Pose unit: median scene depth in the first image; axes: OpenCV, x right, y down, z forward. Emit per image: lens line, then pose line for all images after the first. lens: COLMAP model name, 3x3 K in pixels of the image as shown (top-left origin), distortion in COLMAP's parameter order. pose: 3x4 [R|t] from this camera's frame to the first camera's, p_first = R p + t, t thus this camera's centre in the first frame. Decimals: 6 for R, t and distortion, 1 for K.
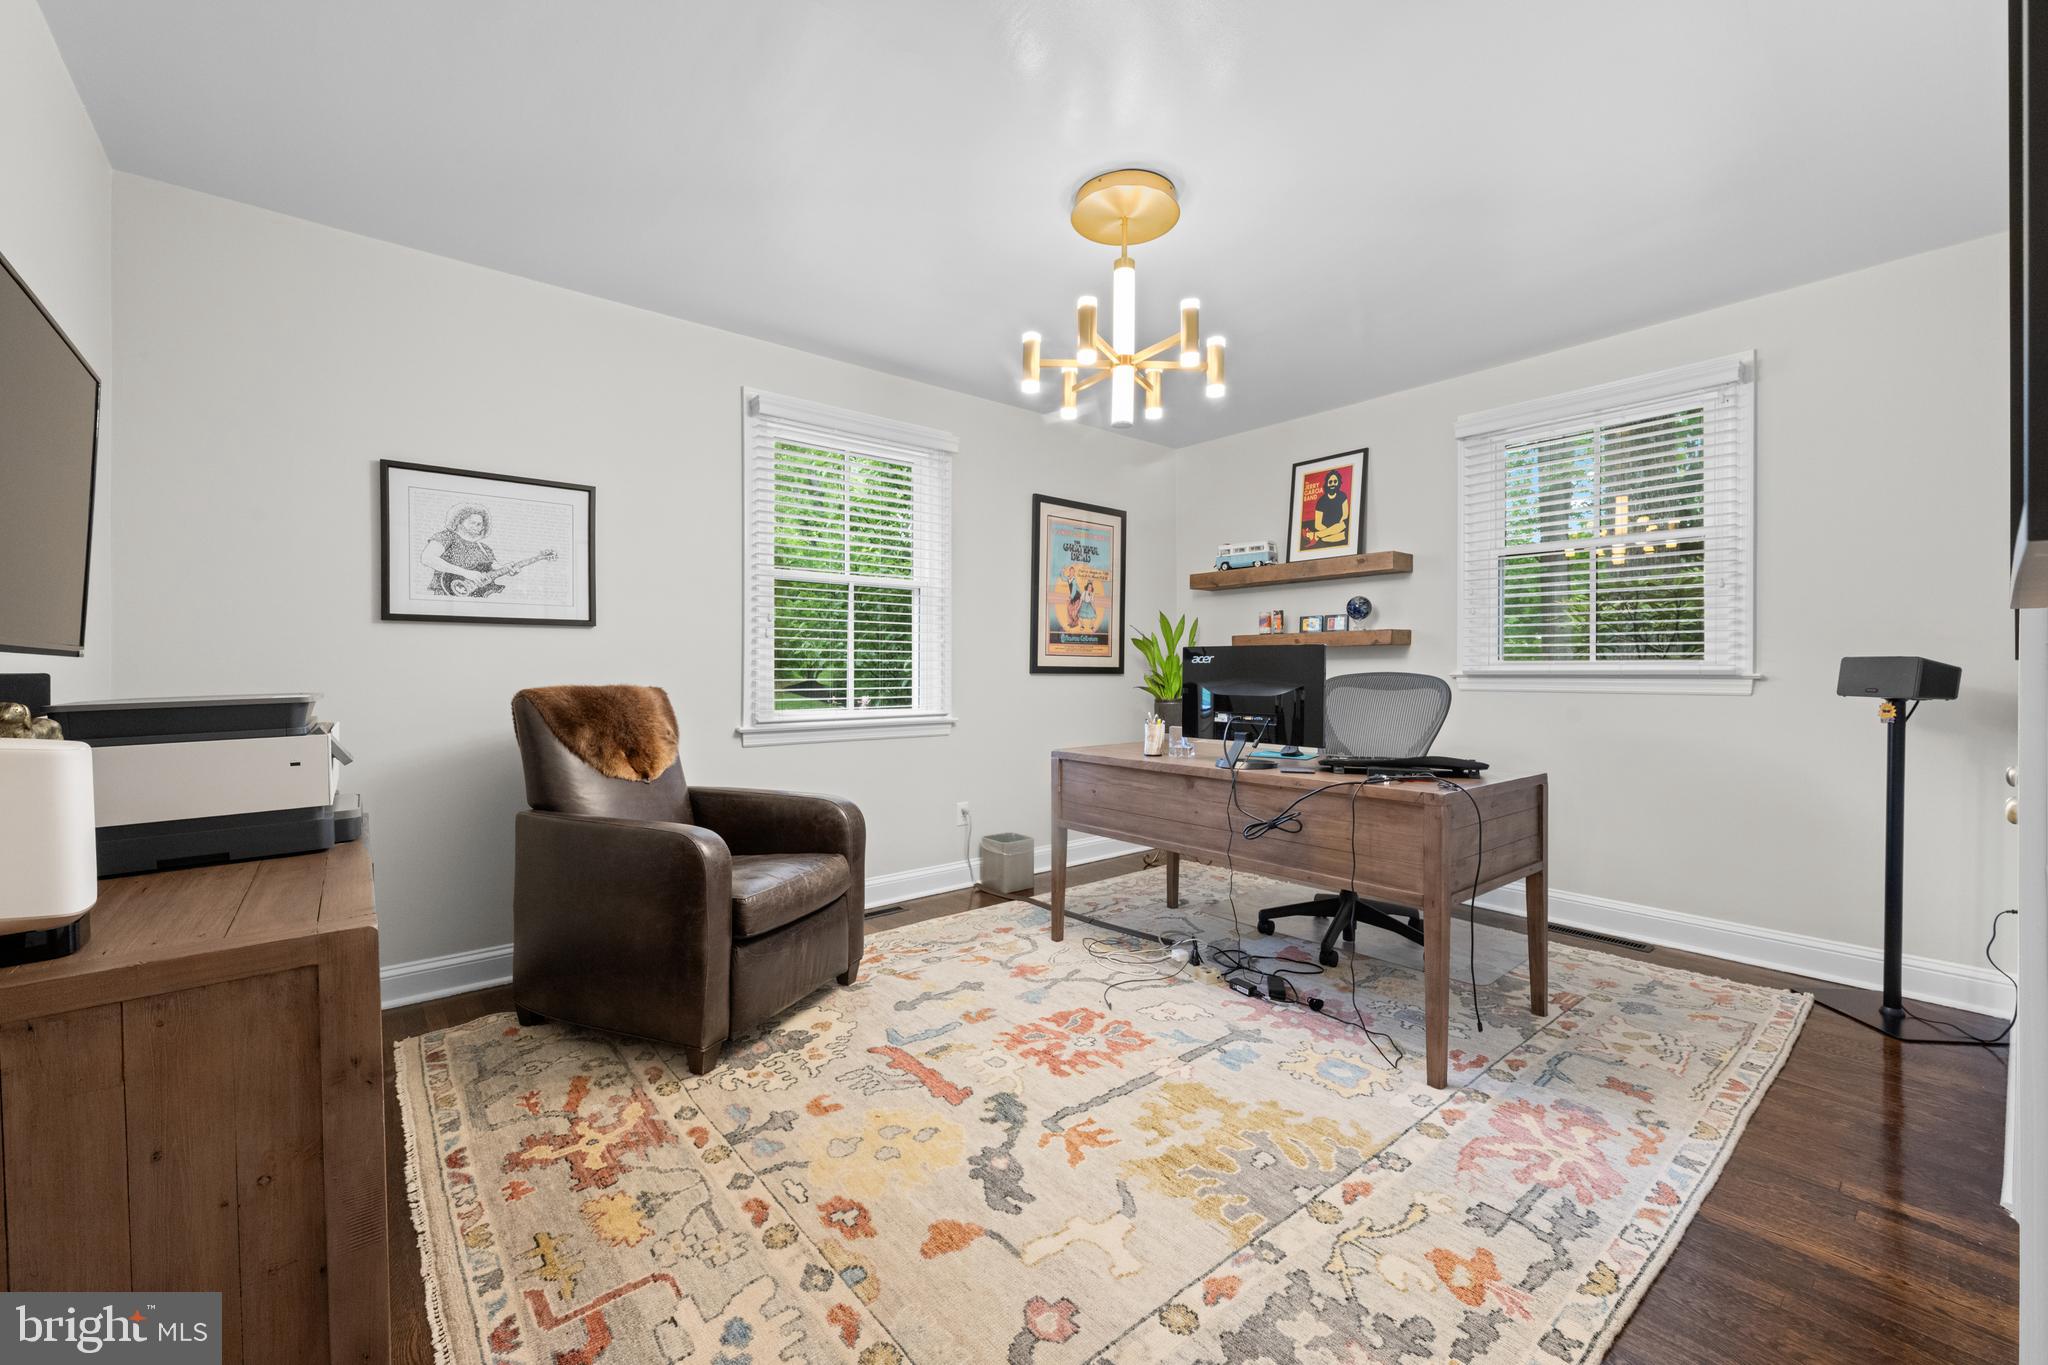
lens RADIAL K [[811.0, 0, 1016.8], [0, 811.0, 677.0], [0, 0, 1]] dist [0.001419, 0.000384]
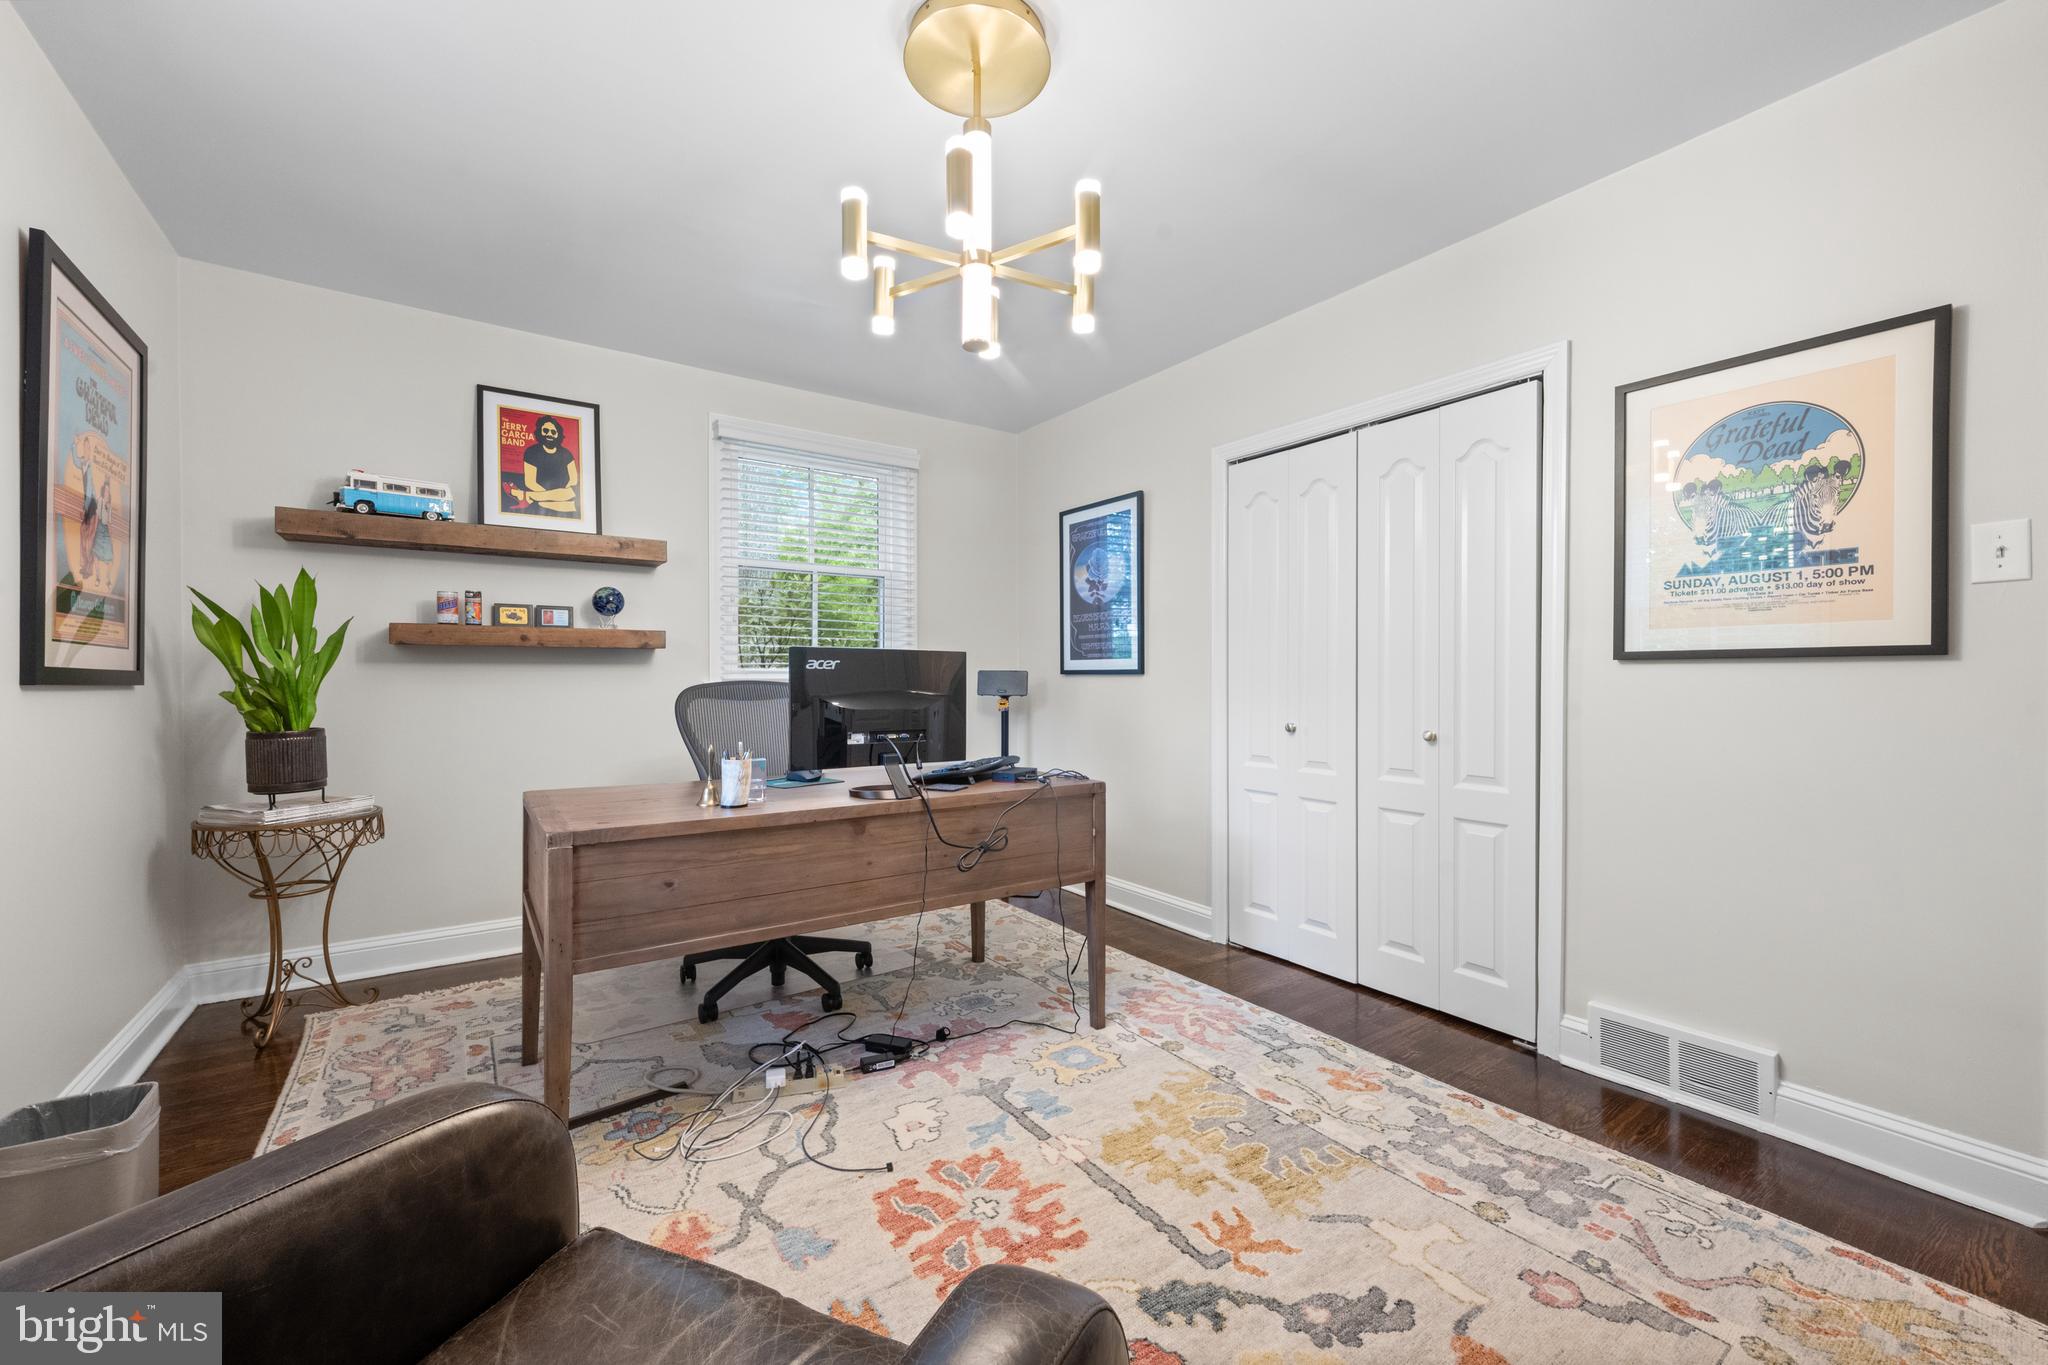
lens RADIAL K [[811.0, 0, 1018.0], [0, 811.0, 682.9], [0, 0, 1]] dist [0.001419, 0.000384]
pose [[0.091614, -0.005919, 0.995777, -0.528545], [0.006870, 0.999962, 0.005312, -0.007371], [-0.995771, 0.006354, 0.091651, 0.782894]]
